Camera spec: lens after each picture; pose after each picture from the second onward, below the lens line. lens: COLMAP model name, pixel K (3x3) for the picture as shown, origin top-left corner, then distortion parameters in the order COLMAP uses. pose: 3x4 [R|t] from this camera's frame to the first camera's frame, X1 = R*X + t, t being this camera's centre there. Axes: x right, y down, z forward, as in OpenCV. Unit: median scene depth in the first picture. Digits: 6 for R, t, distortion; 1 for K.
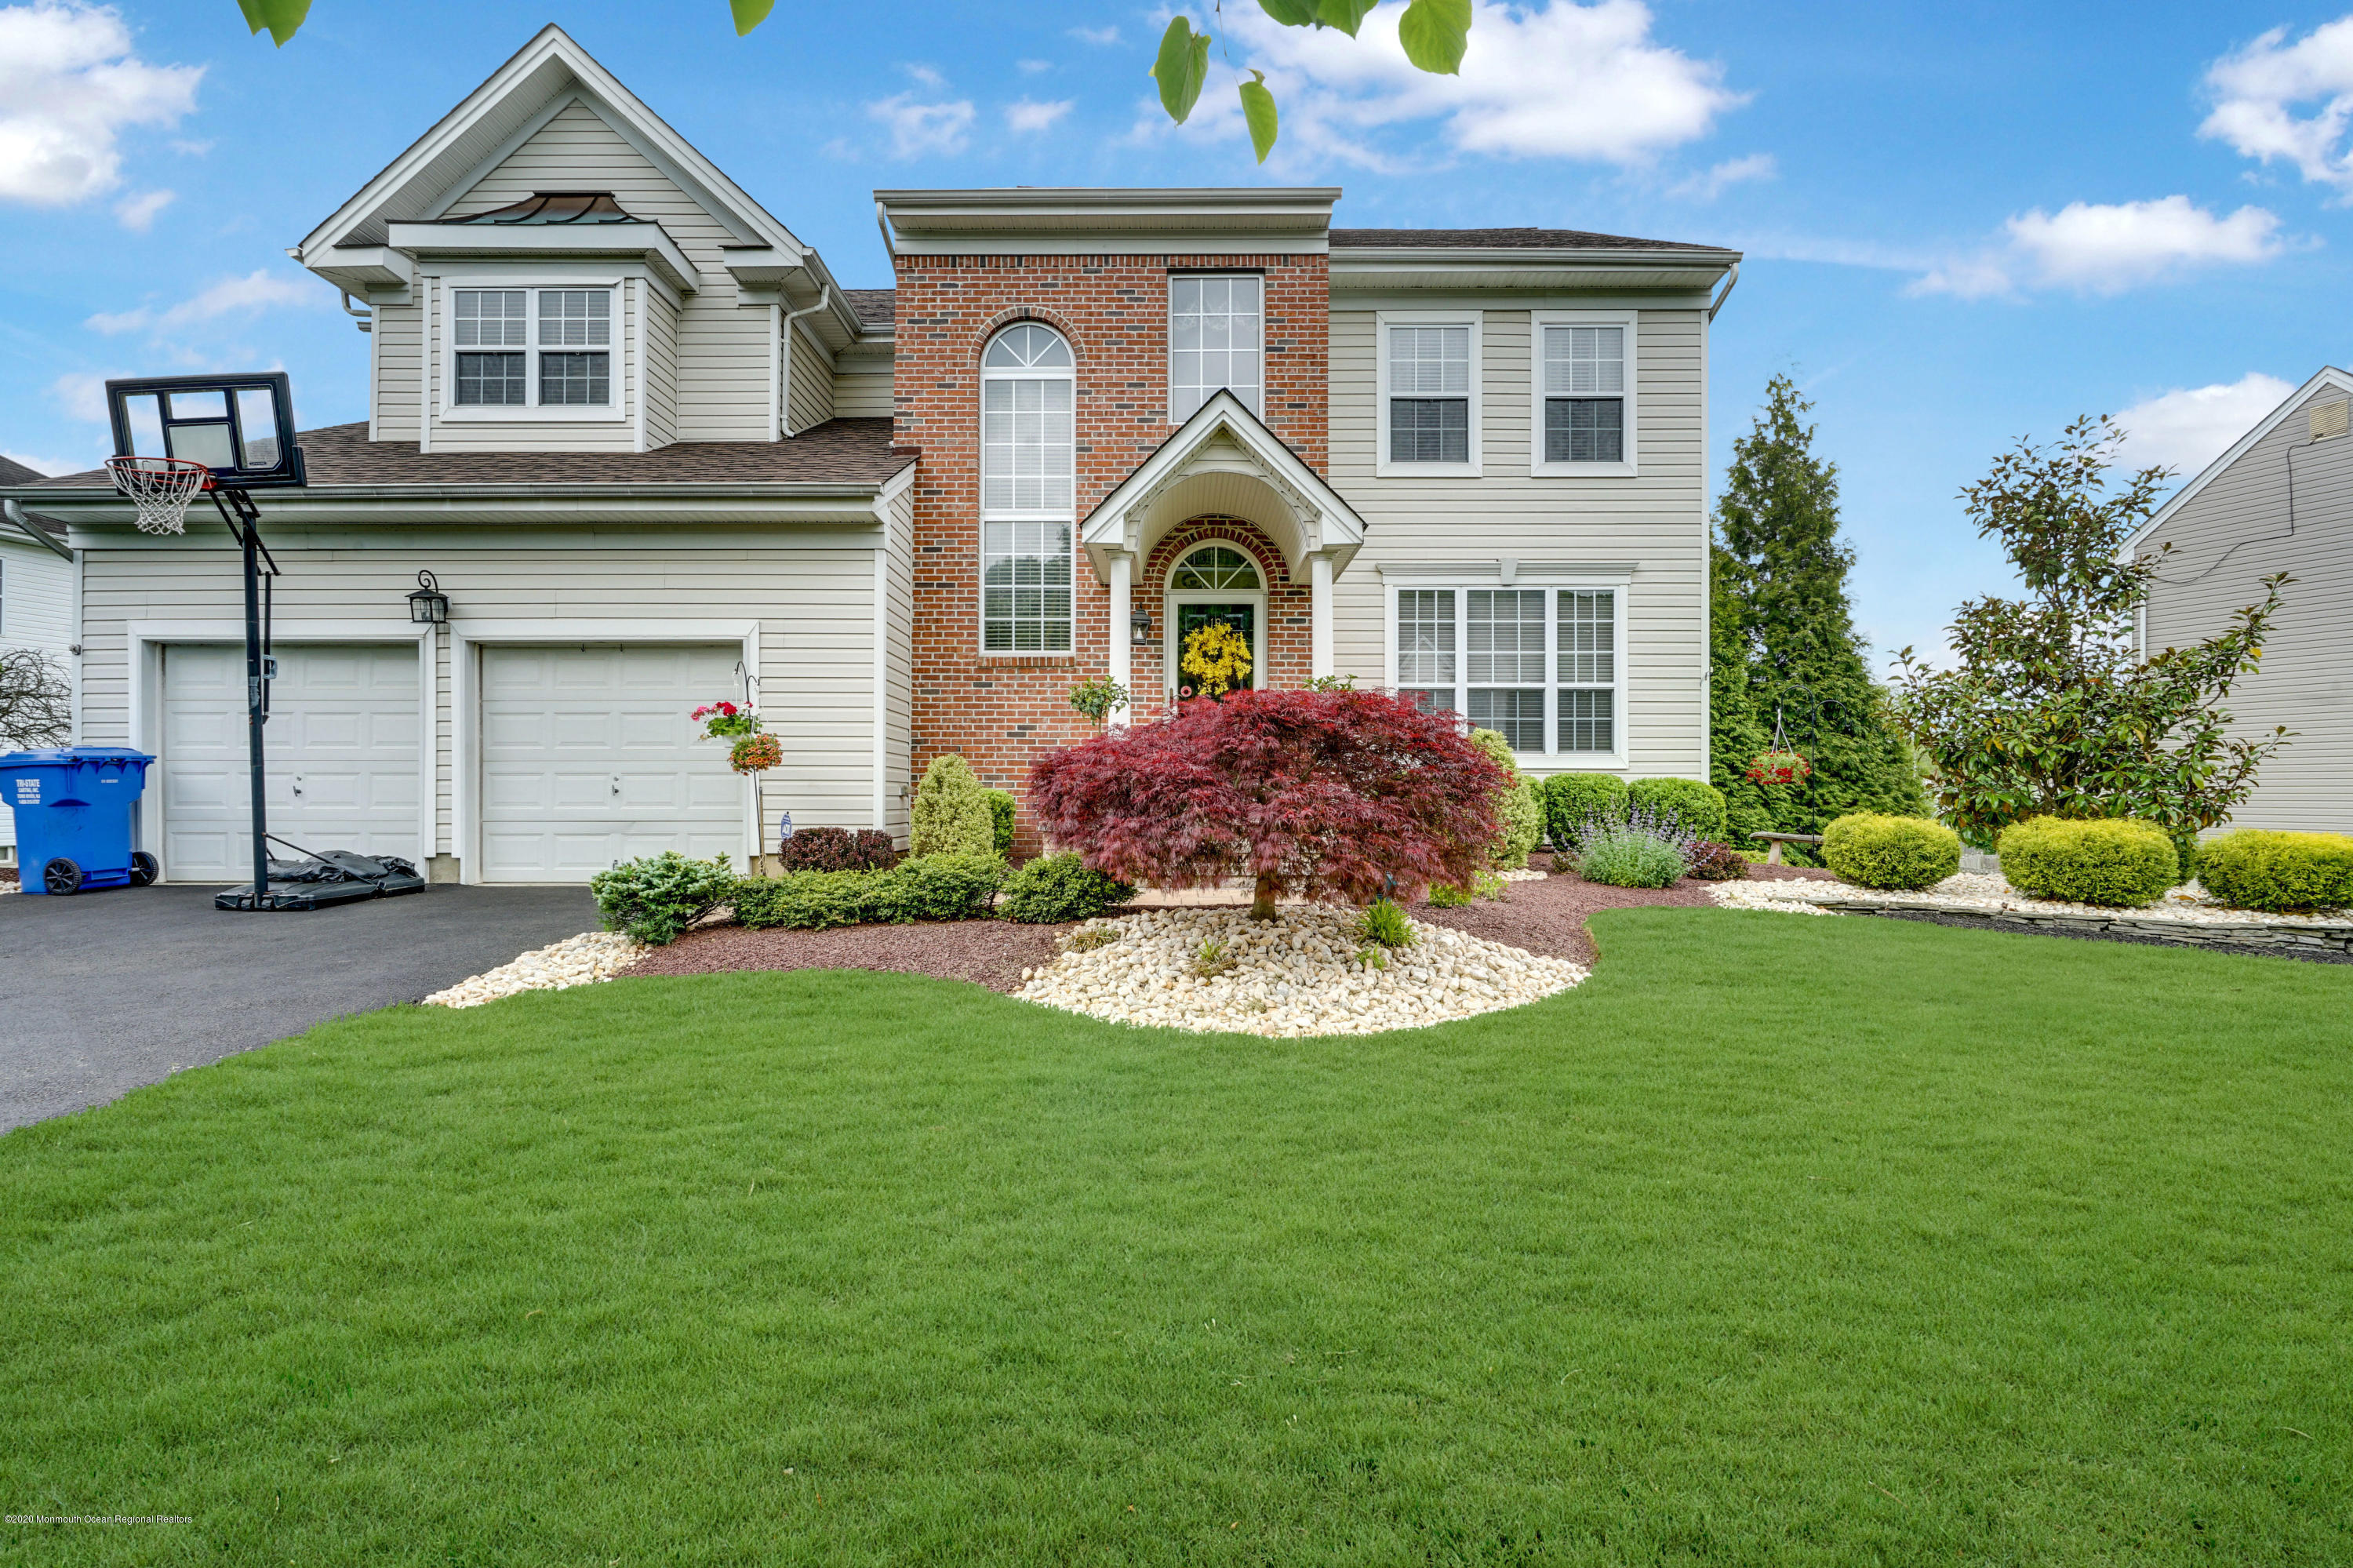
lens RADIAL K [[1077.4, 0, 1164.1], [0, 1077.4, 788.3], [0, 0, 1]] dist [-0.009728, 0.003943]
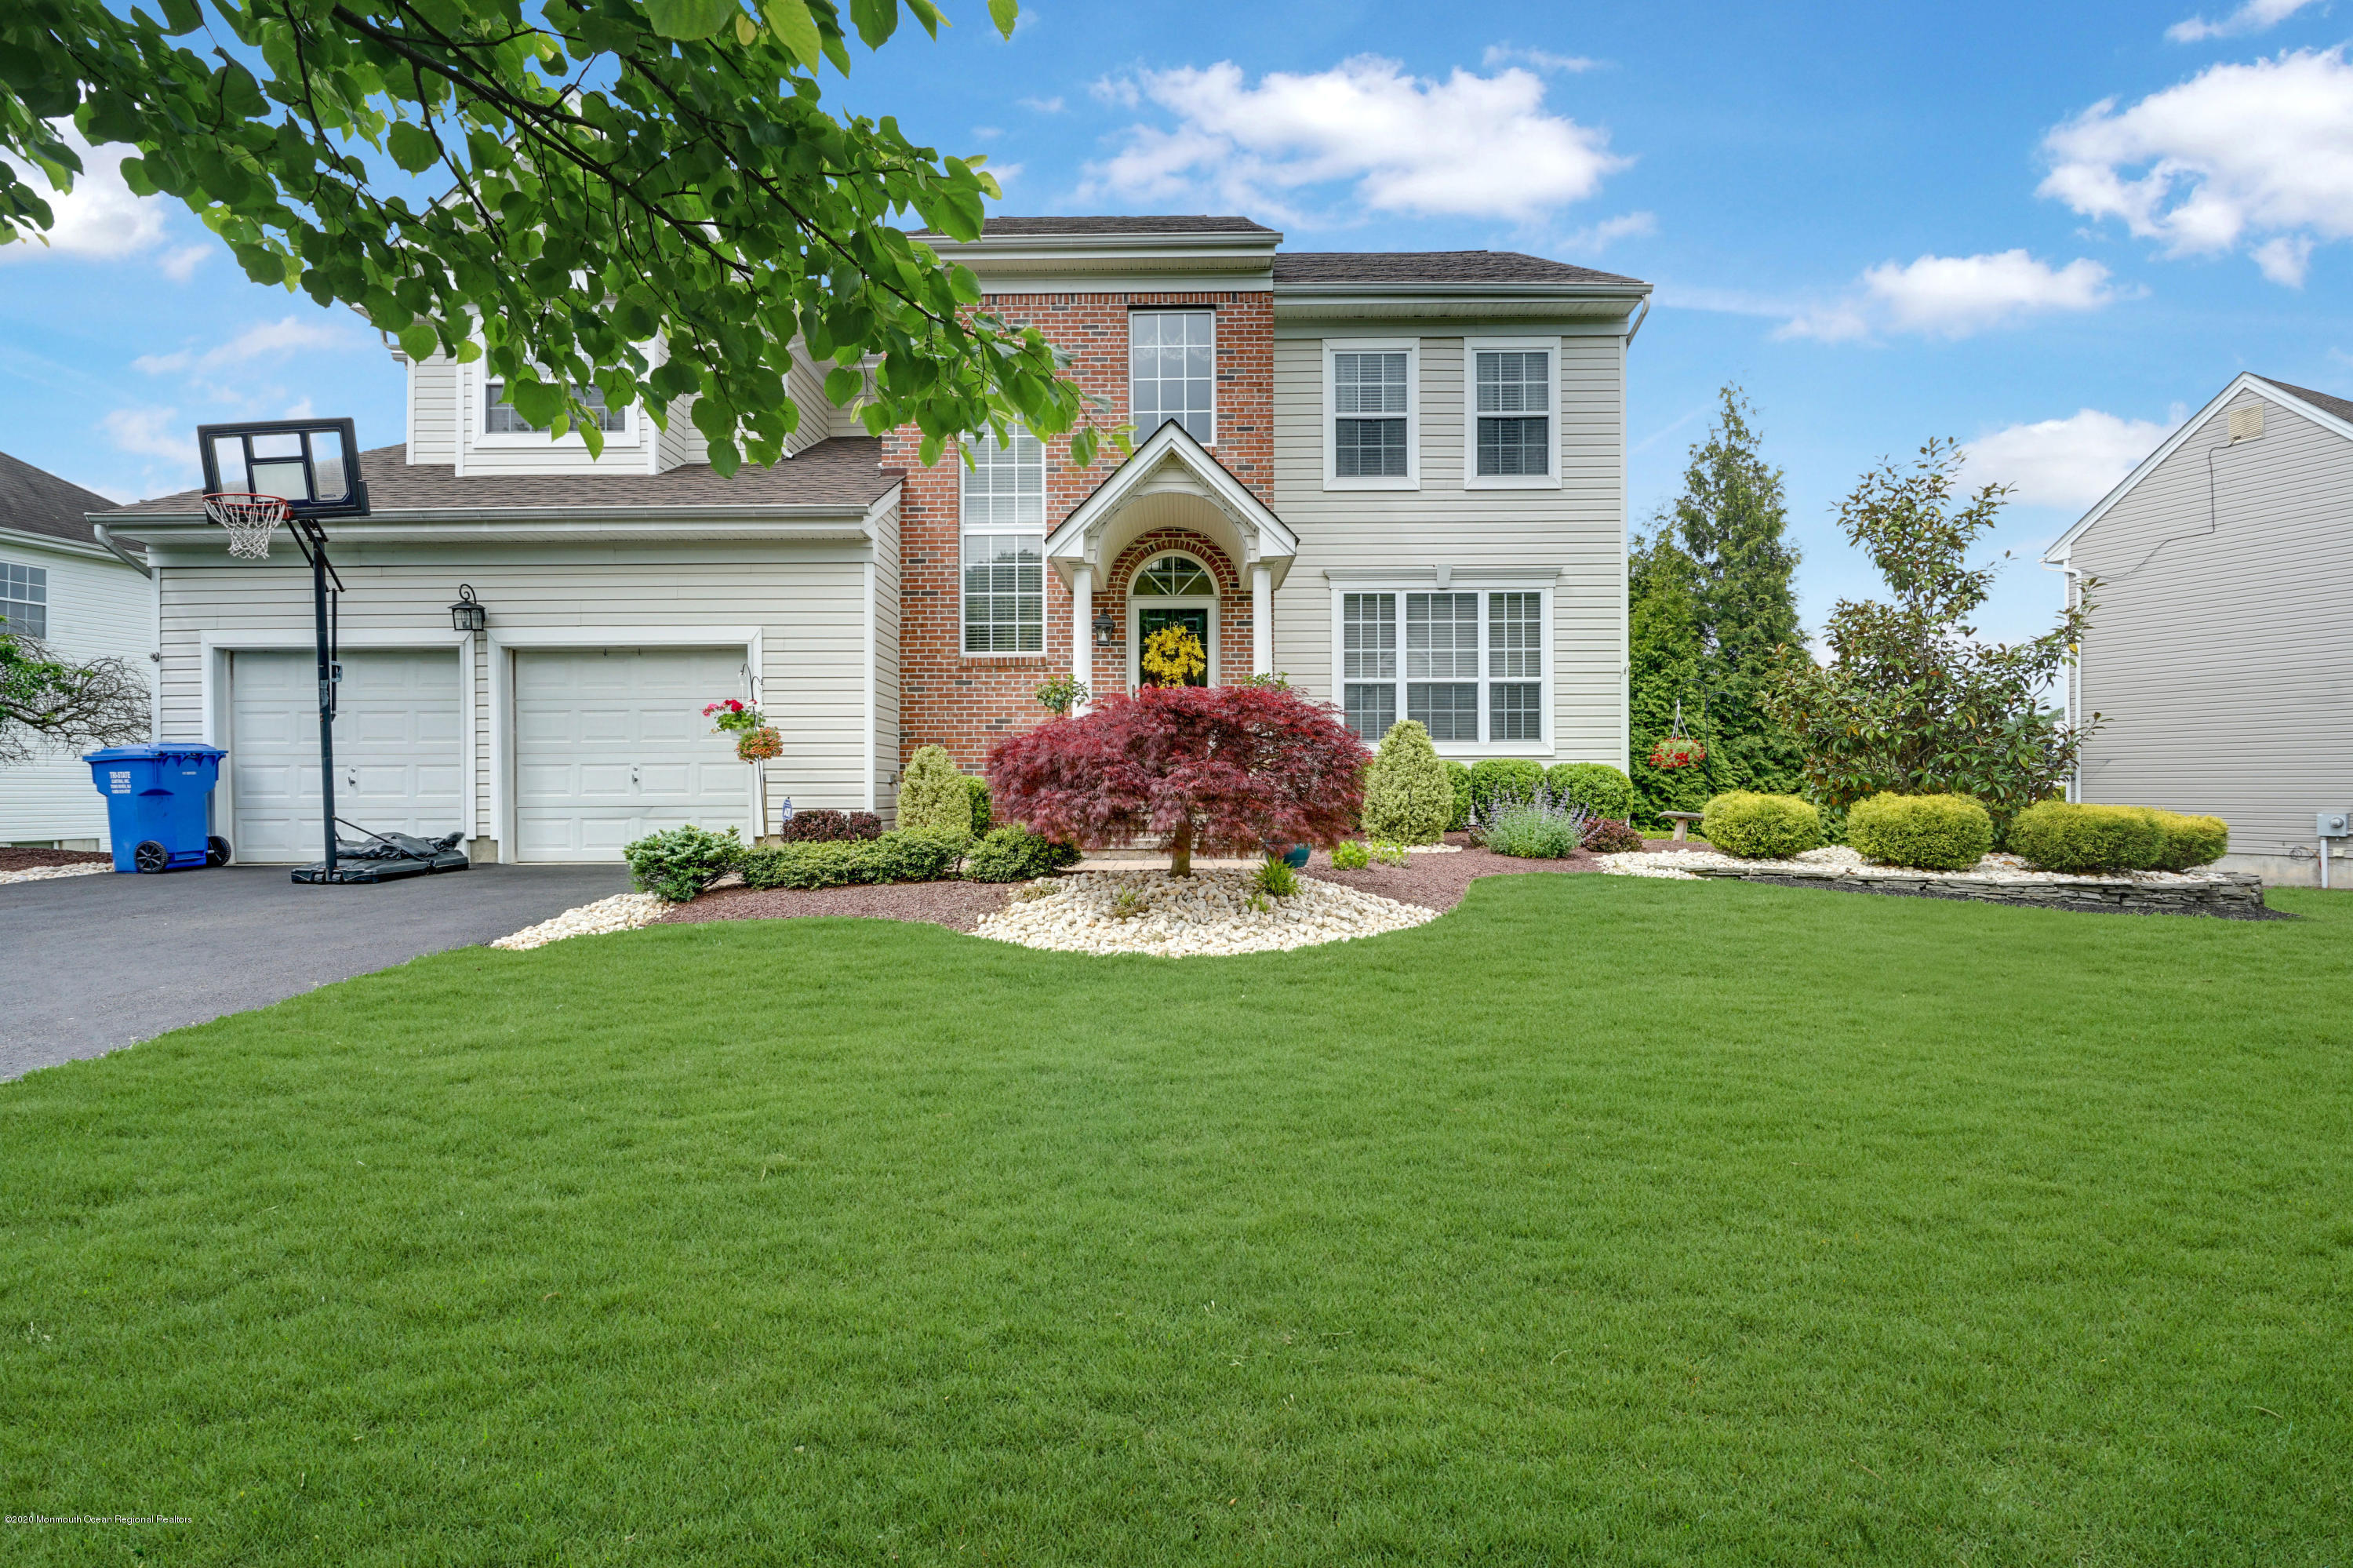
lens RADIAL K [[1077.4, 0, 1166.2], [0, 1077.4, 789.3], [0, 0, 1]] dist [-0.009728, 0.003943]
pose [[0.999970, -0.005753, -0.005244, 0.046595], [0.005774, 0.999975, 0.004071, 0.010661], [0.005220, -0.004101, 0.999978, -0.112901]]
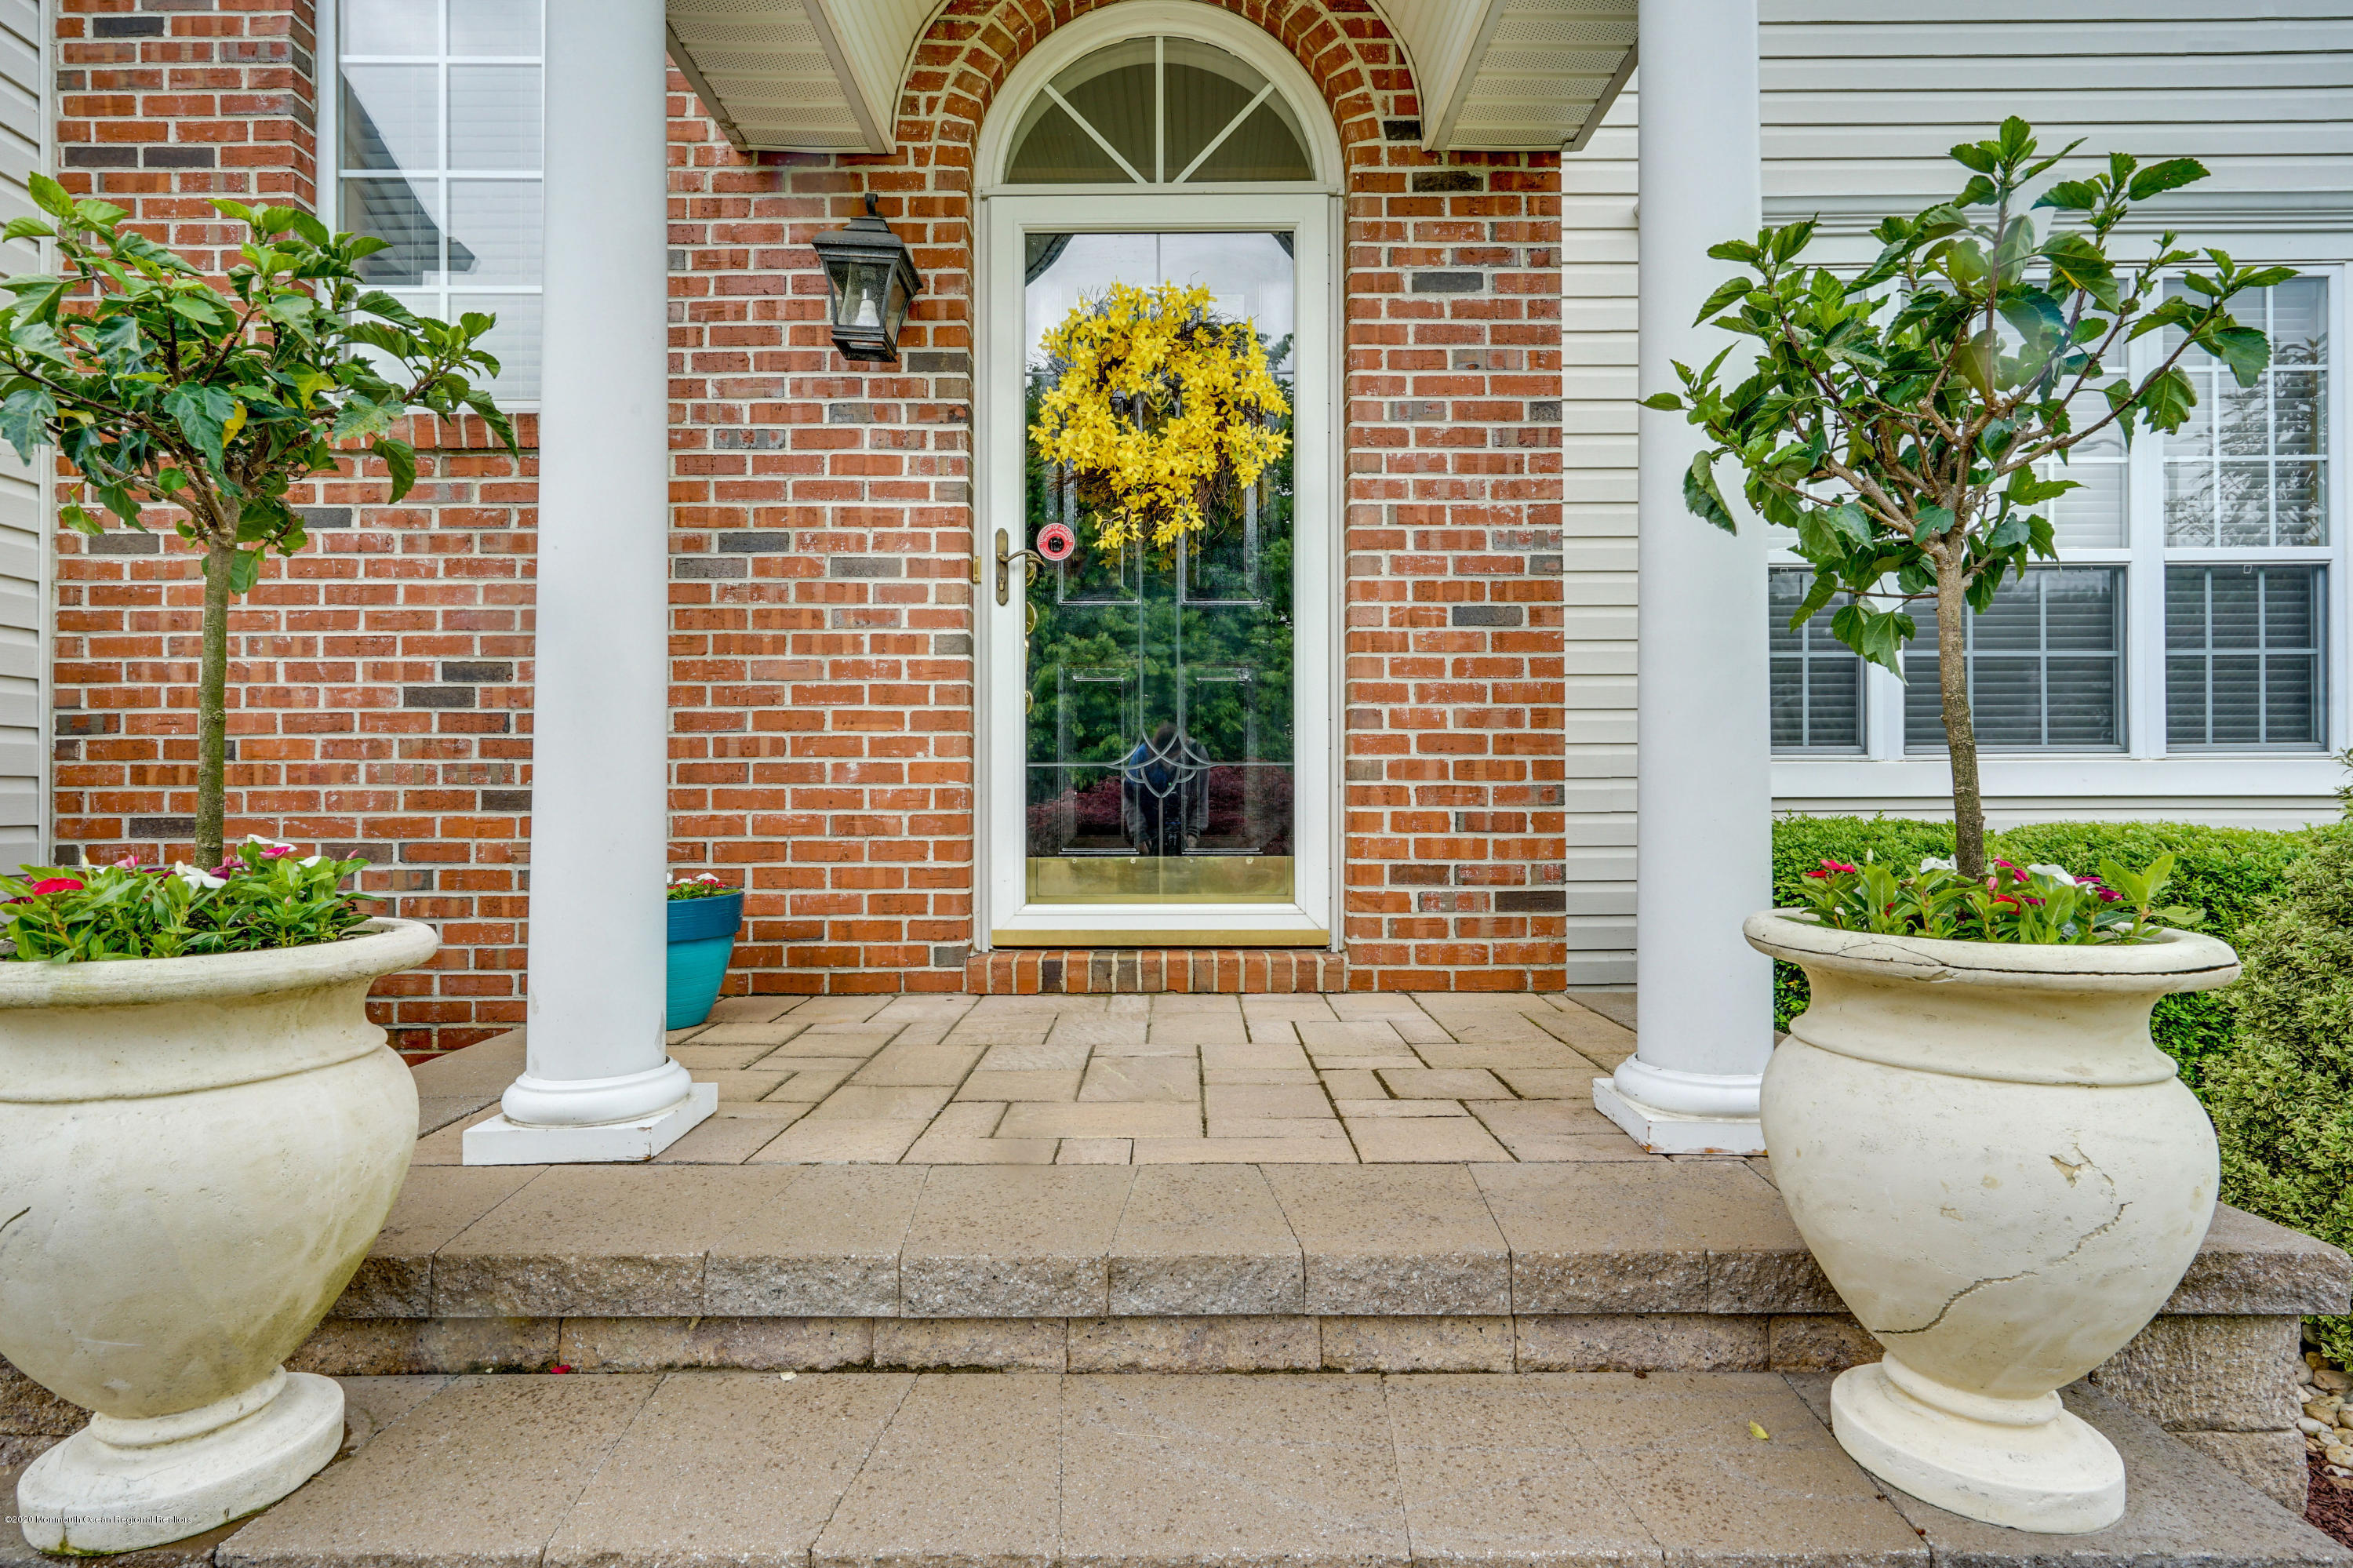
lens RADIAL K [[1170.1, 0, 1167.2], [0, 1170.1, 793.1], [0, 0, 1]] dist [0.000963, 0.000077]
pose [[0.999840, -0.008379, 0.015825, 0.045639], [0.008469, 0.999948, -0.005604, -0.022391], [-0.015777, 0.005738, 0.999859, 0.713827]]
